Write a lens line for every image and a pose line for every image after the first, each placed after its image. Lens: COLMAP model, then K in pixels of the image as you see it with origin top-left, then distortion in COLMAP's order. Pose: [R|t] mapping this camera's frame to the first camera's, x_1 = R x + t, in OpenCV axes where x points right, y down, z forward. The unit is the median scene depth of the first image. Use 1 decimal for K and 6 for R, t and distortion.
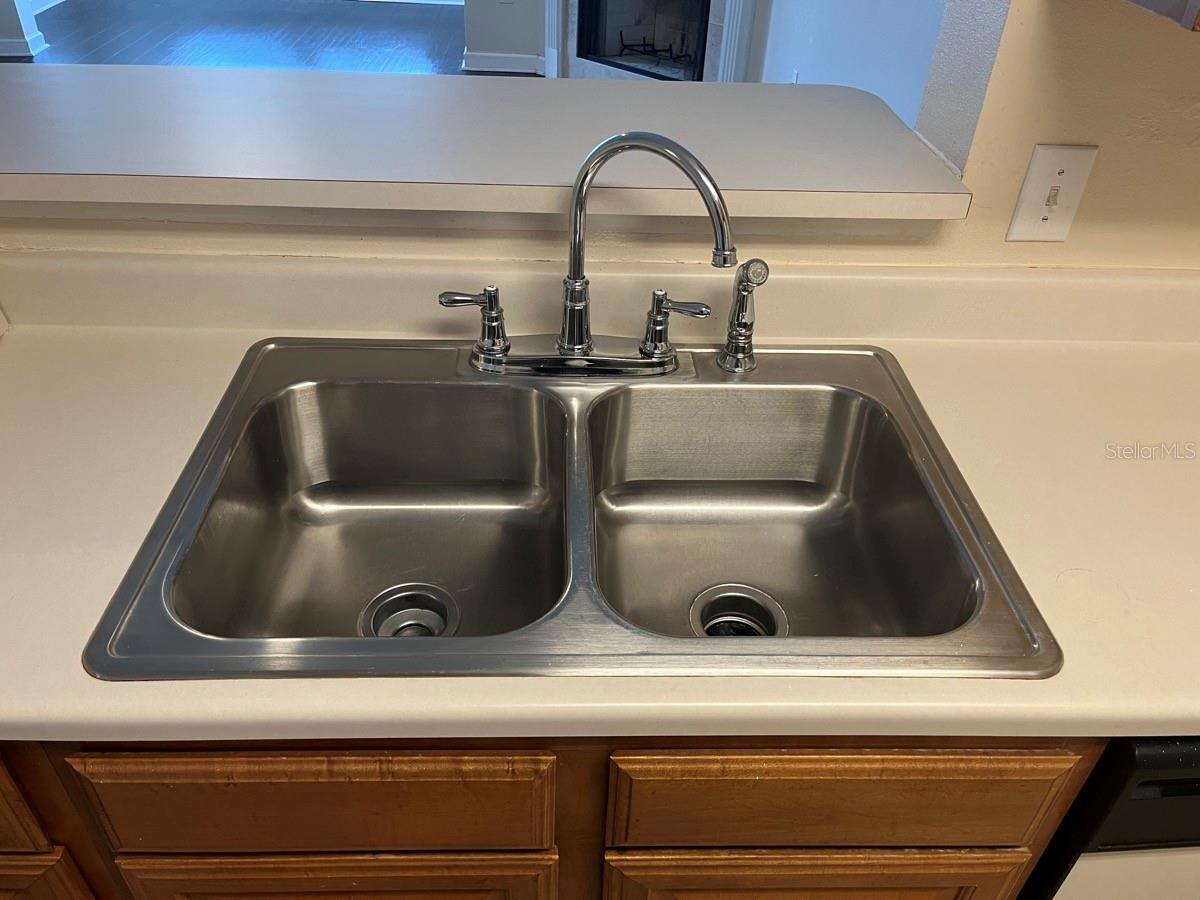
lens RADIAL K [[904.0, 0, 597.4], [0, 904.0, 453.0], [0, 0, 1]] dist [0.095707, -0.147590]
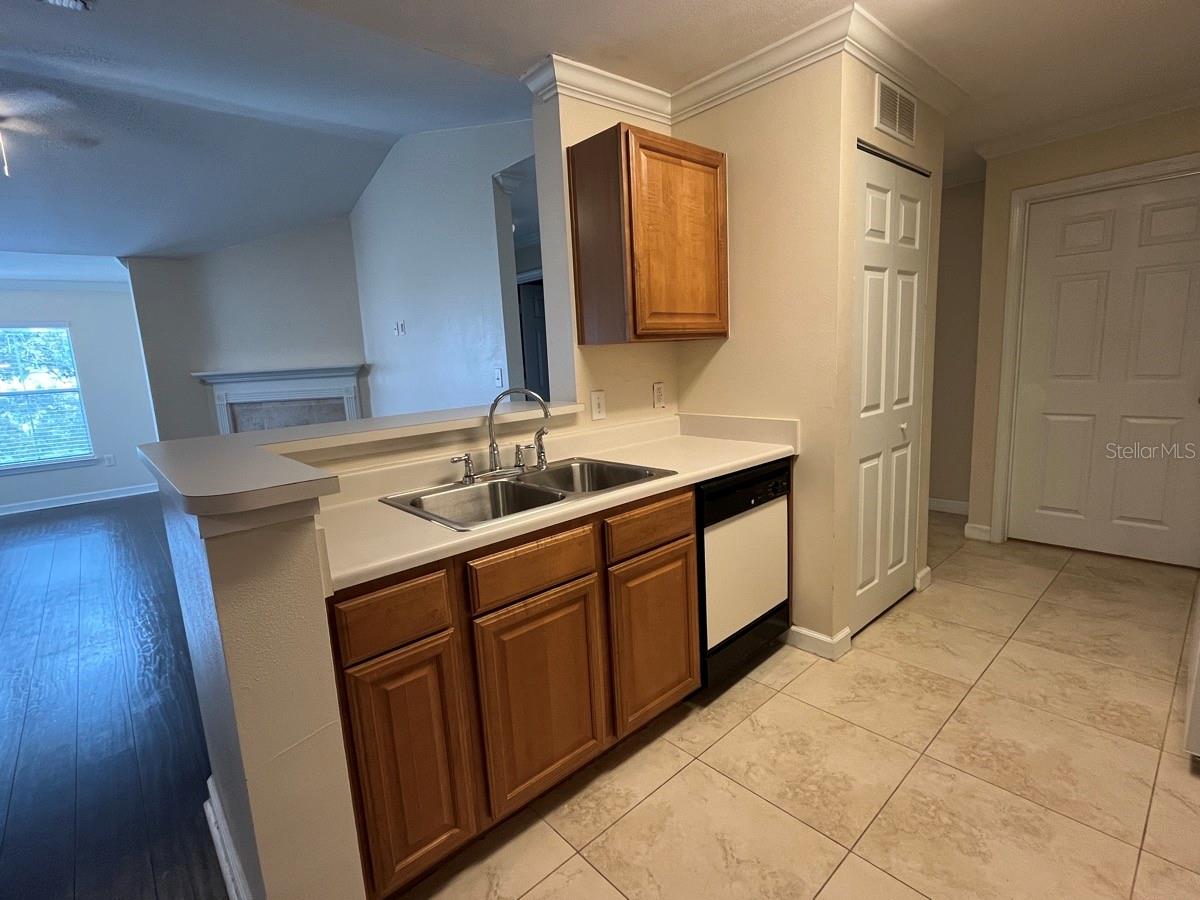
lens RADIAL K [[574.9, 0, 595.9], [0, 574.9, 450.4], [0, 0, 1]] dist [-0.000240, -0.000188]
pose [[0.758482, -0.178883, 0.626662, -0.910903], [0.451070, 0.838134, -0.306705, 0.526386], [-0.470362, 0.515299, 0.716398, -0.466873]]
